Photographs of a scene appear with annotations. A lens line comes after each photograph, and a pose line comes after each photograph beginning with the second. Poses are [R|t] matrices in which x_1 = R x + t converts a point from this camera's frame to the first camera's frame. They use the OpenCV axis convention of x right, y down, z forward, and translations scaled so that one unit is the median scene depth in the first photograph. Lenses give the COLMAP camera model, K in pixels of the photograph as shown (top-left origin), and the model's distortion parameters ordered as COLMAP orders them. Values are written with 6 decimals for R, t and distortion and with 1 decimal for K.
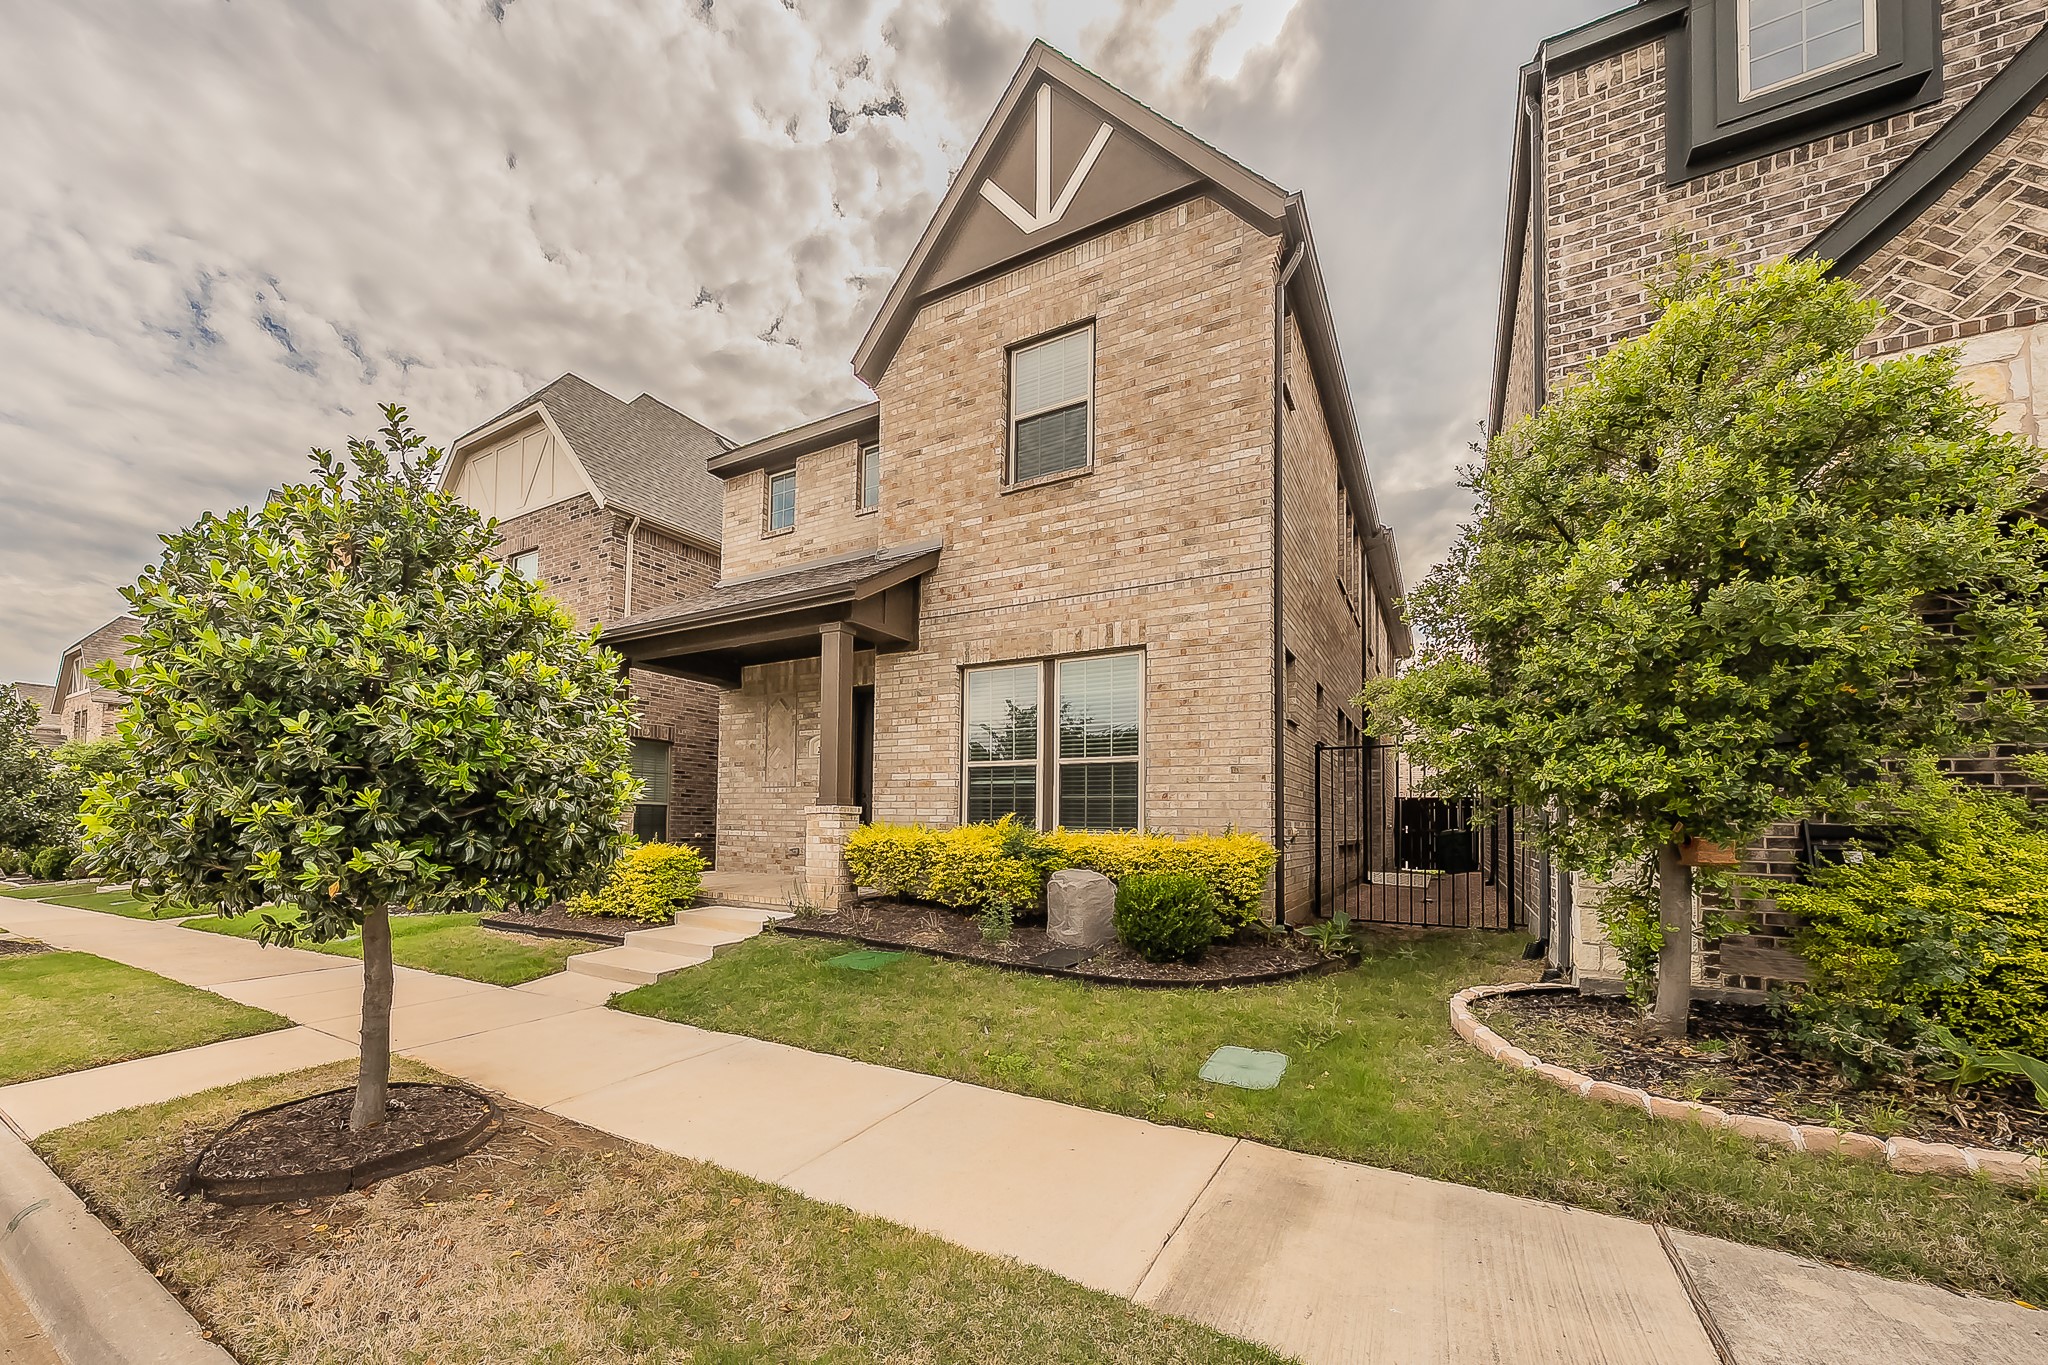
lens RADIAL K [[723.1, 0, 980.8], [0, 723.1, 685.5], [0, 0, 1]] dist [-0.000223, -0.000048]
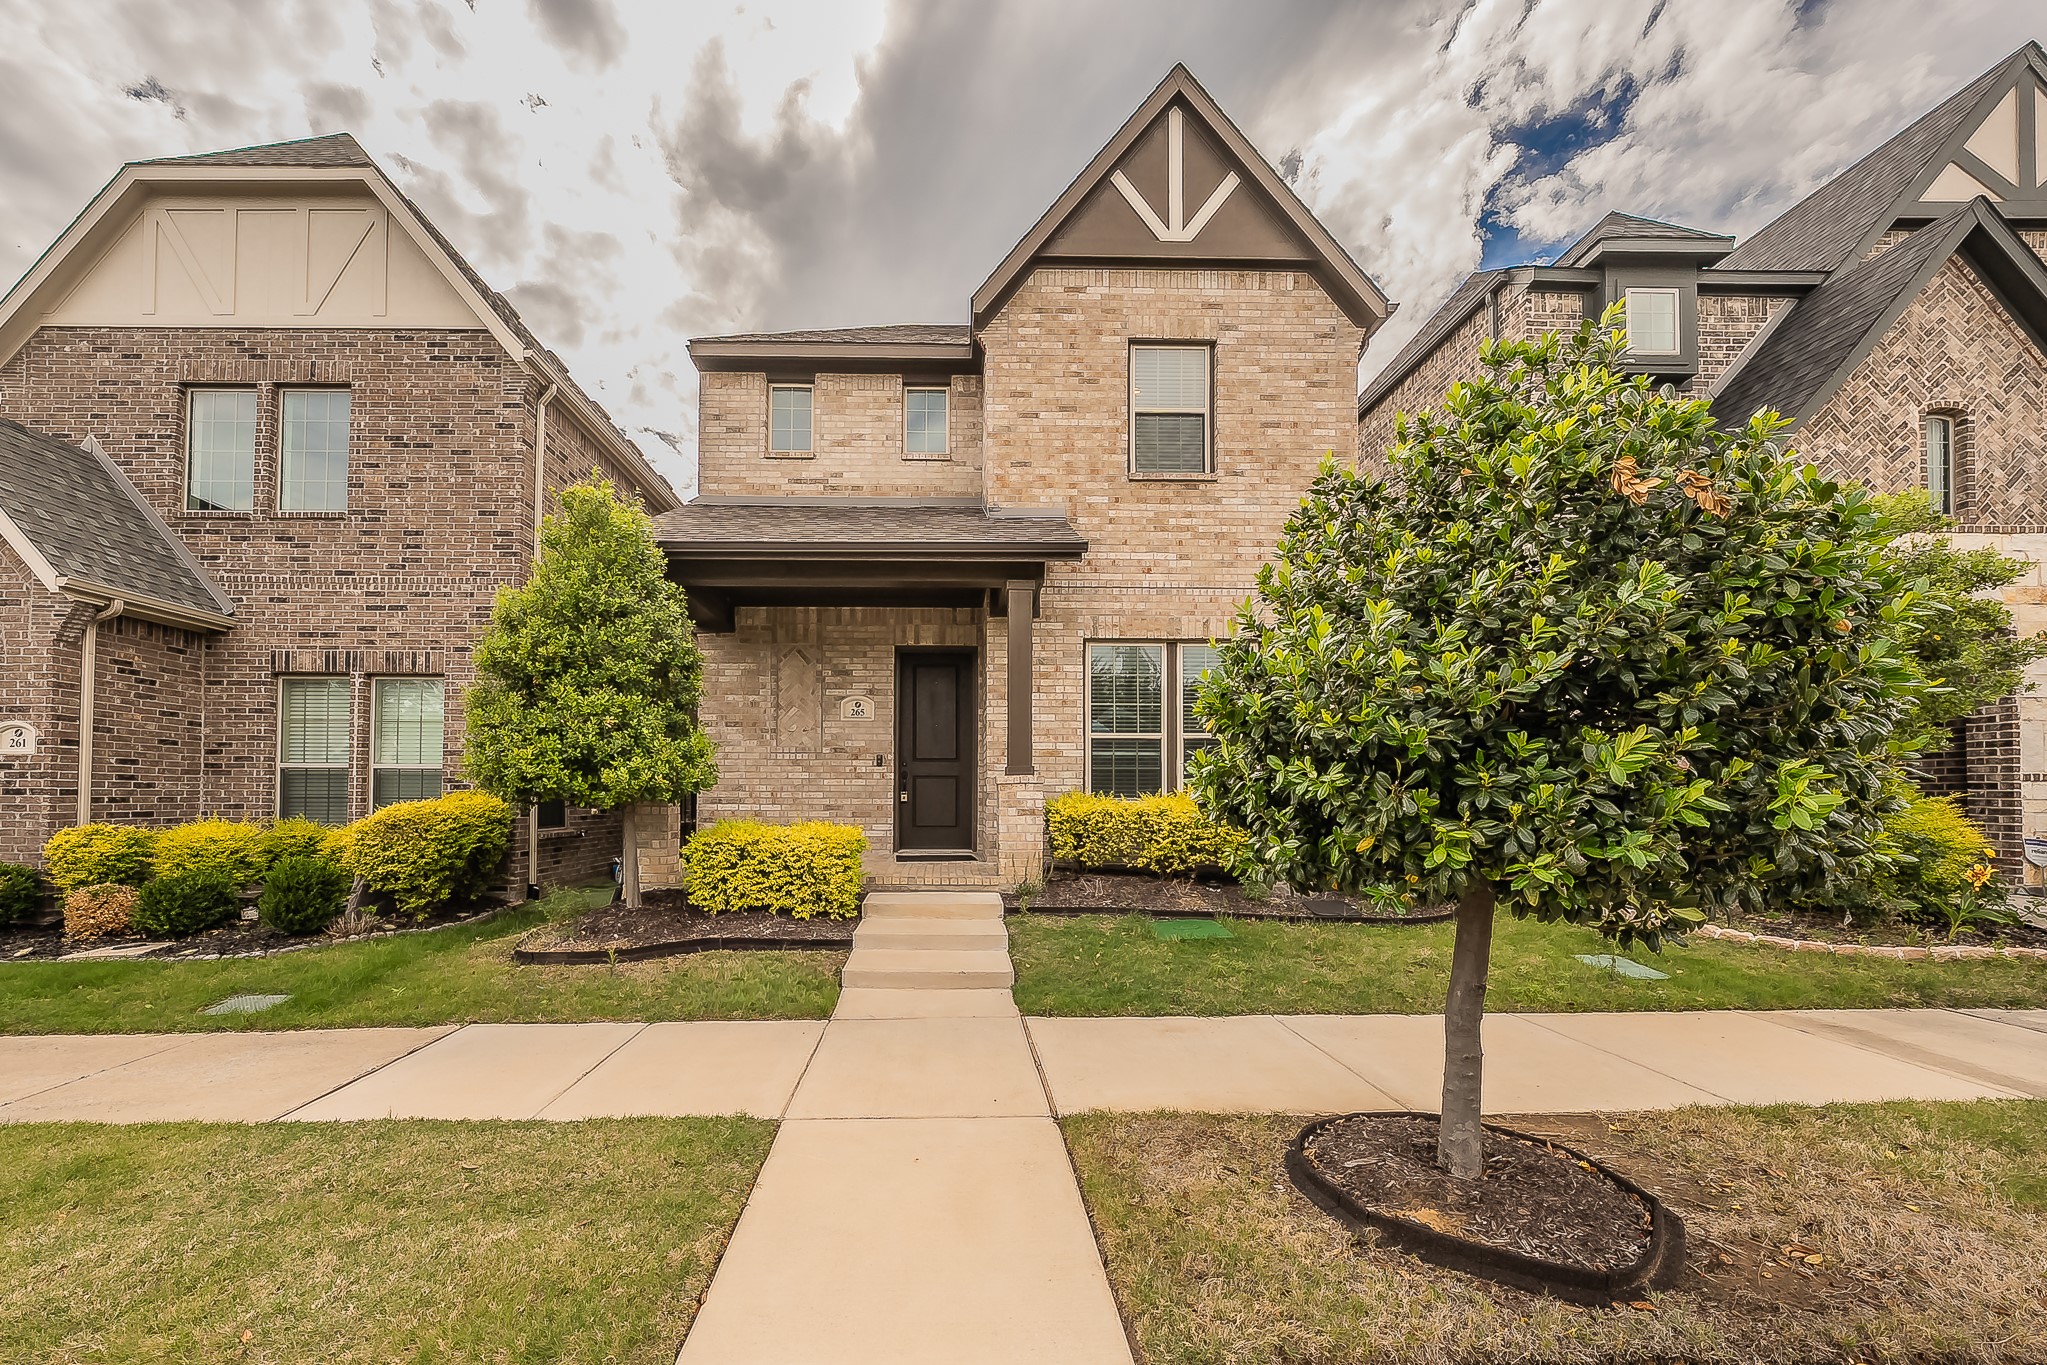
lens RADIAL K [[682.9, 0, 1023.6], [0, 682.9, 676.2], [0, 0, 1]] dist [-0.000386, -0.000041]
pose [[0.859660, 0.076836, 0.505055, -0.583216], [-0.087797, 0.996136, -0.002106, 0.035064], [-0.503265, -0.042532, 0.863085, 0.211621]]
